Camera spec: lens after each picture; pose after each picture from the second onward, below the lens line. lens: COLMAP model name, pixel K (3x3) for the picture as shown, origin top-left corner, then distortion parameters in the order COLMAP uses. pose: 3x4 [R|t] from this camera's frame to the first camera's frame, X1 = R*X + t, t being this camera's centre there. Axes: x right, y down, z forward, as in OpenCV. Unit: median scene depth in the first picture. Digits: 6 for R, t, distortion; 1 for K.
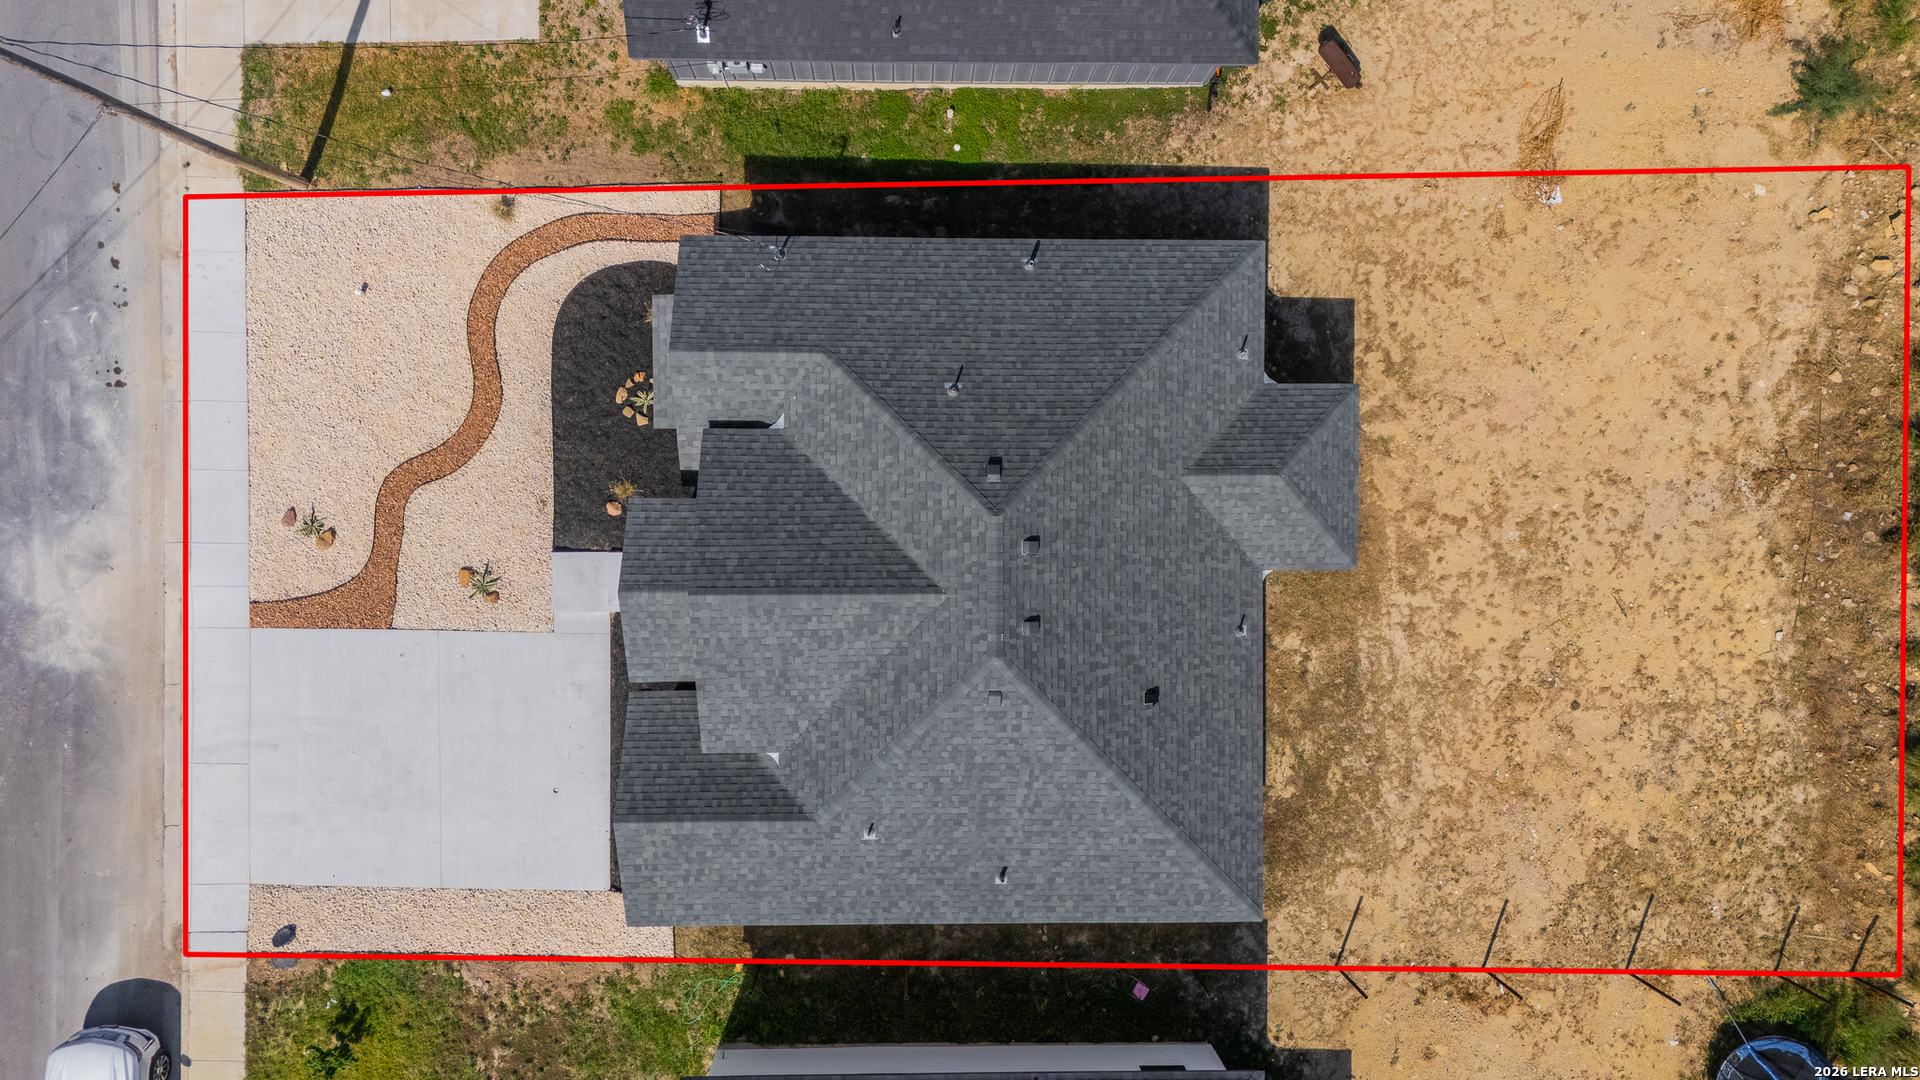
lens RADIAL K [[1407.7, 0, 959.3], [0, 1407.7, 530.9], [0, 0, 1]] dist [0.041946, -0.016632]
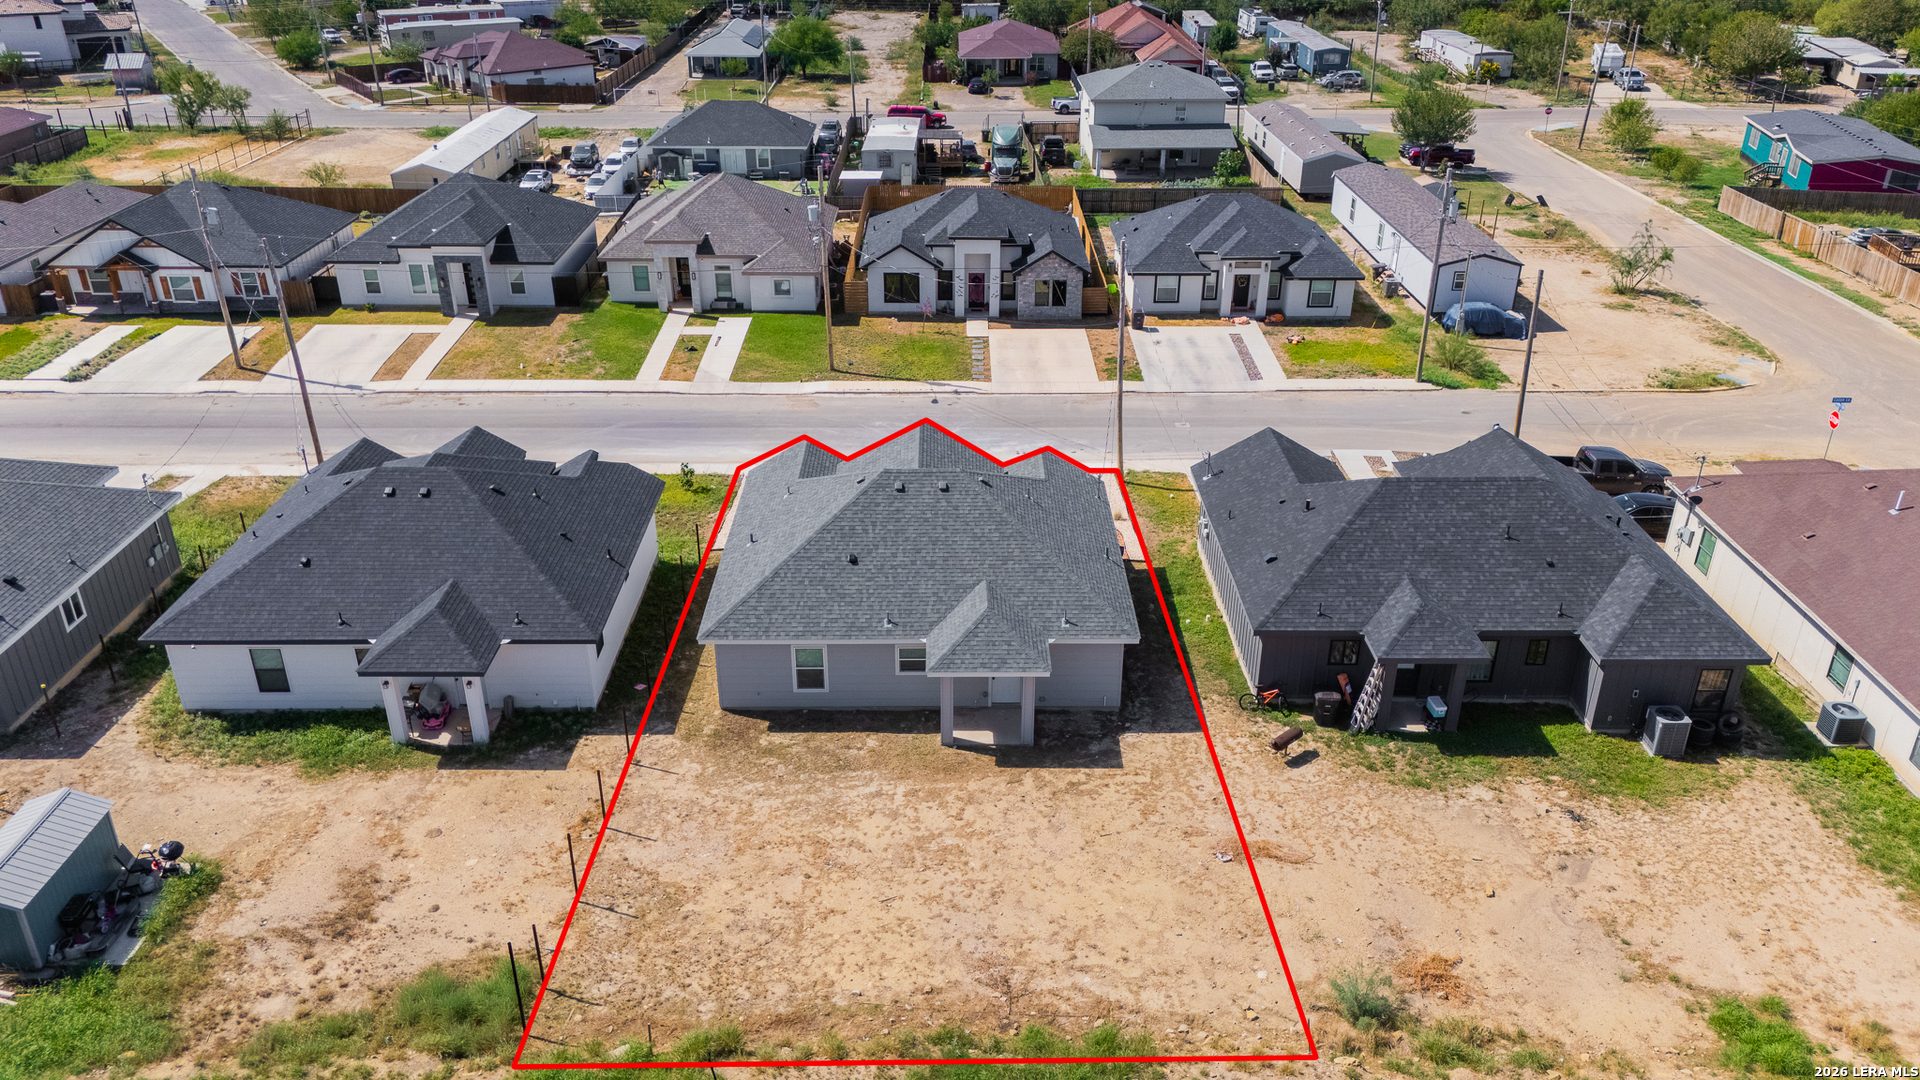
lens RADIAL K [[1407.7, 0, 955.8], [0, 1407.7, 539.7], [0, 0, 1]] dist [0.041946, -0.016632]
pose [[0.006083, 0.420396, -0.907320, 1.404362], [-0.999961, -0.003200, -0.008186, 0.007756], [-0.006345, 0.907335, 0.420360, 0.235267]]
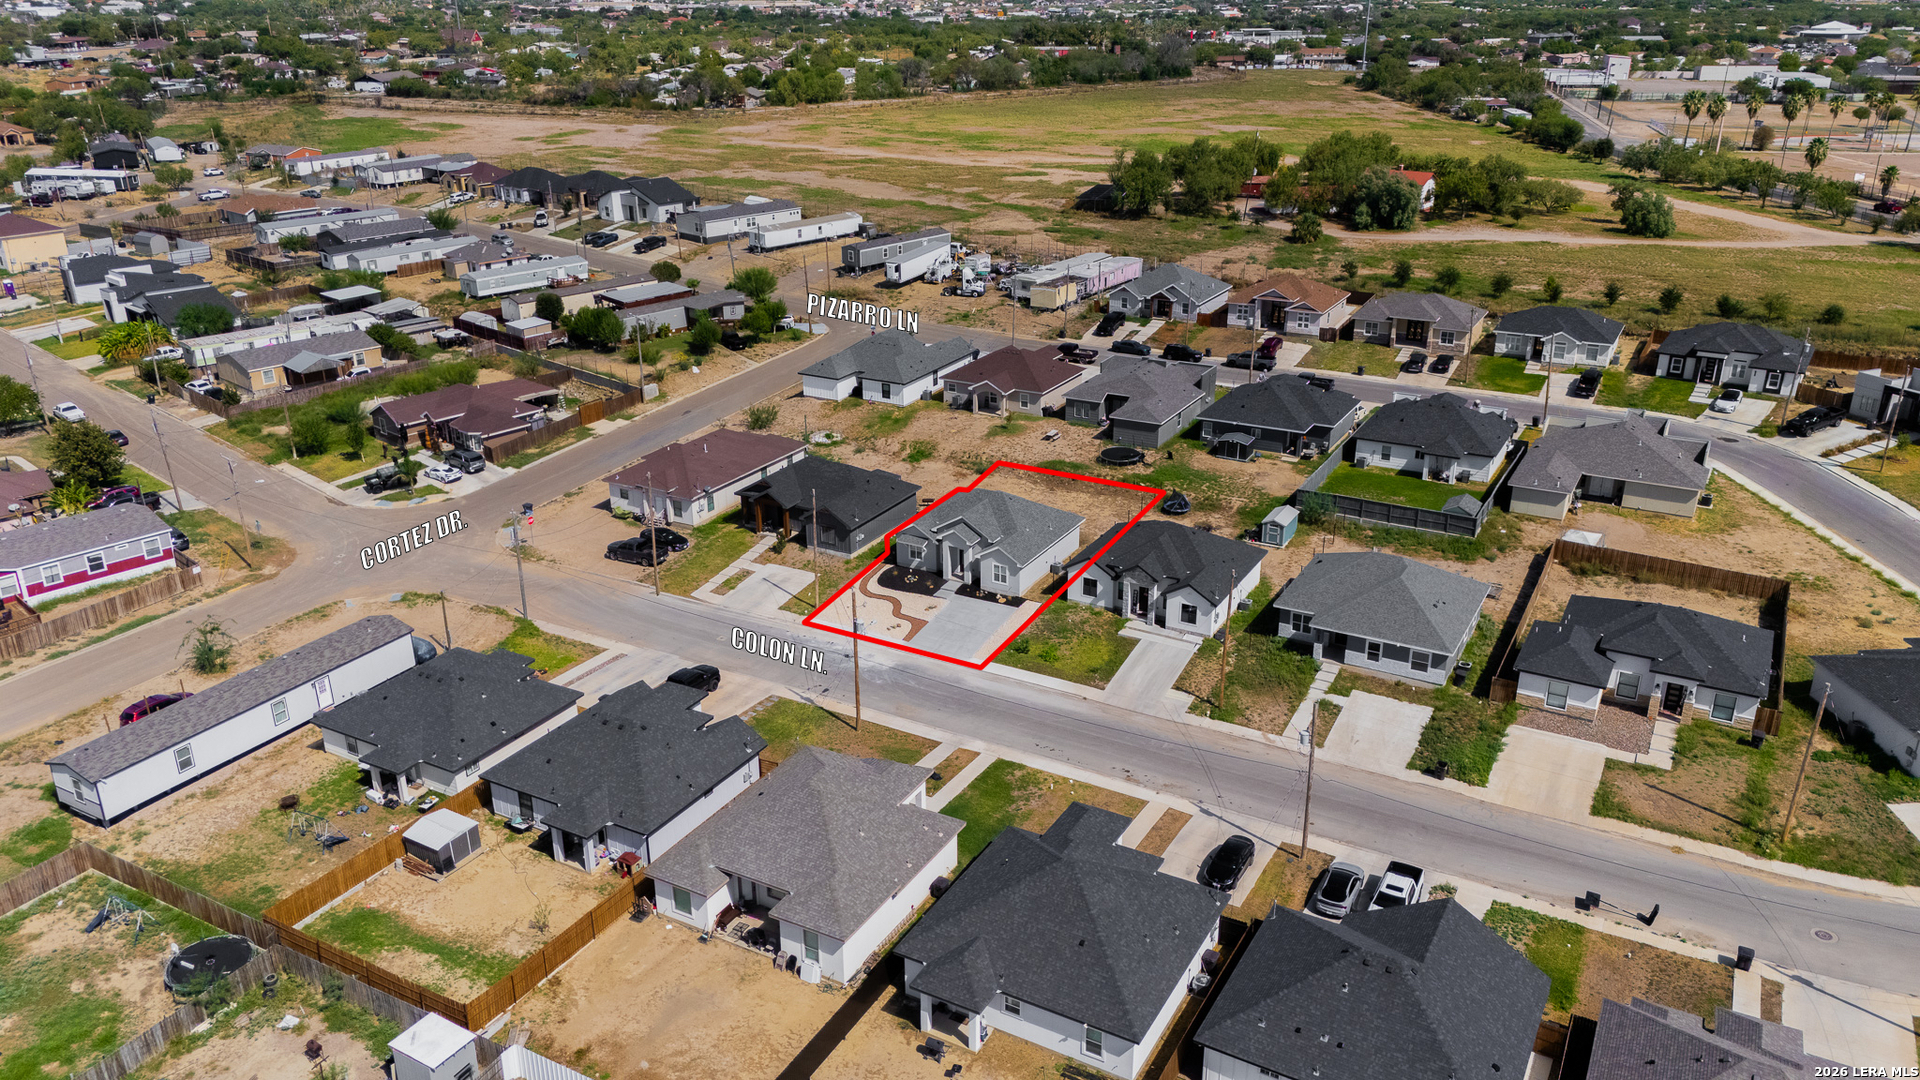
lens RADIAL K [[1407.7, 0, 947.3], [0, 1407.7, 539.7], [0, 0, 1]] dist [0.041946, -0.016632]
pose [[0.496685, -0.359190, 0.790118, -3.207102], [0.867215, 0.168418, -0.468586, 1.797931], [0.035241, 0.917942, 0.395146, -0.642427]]
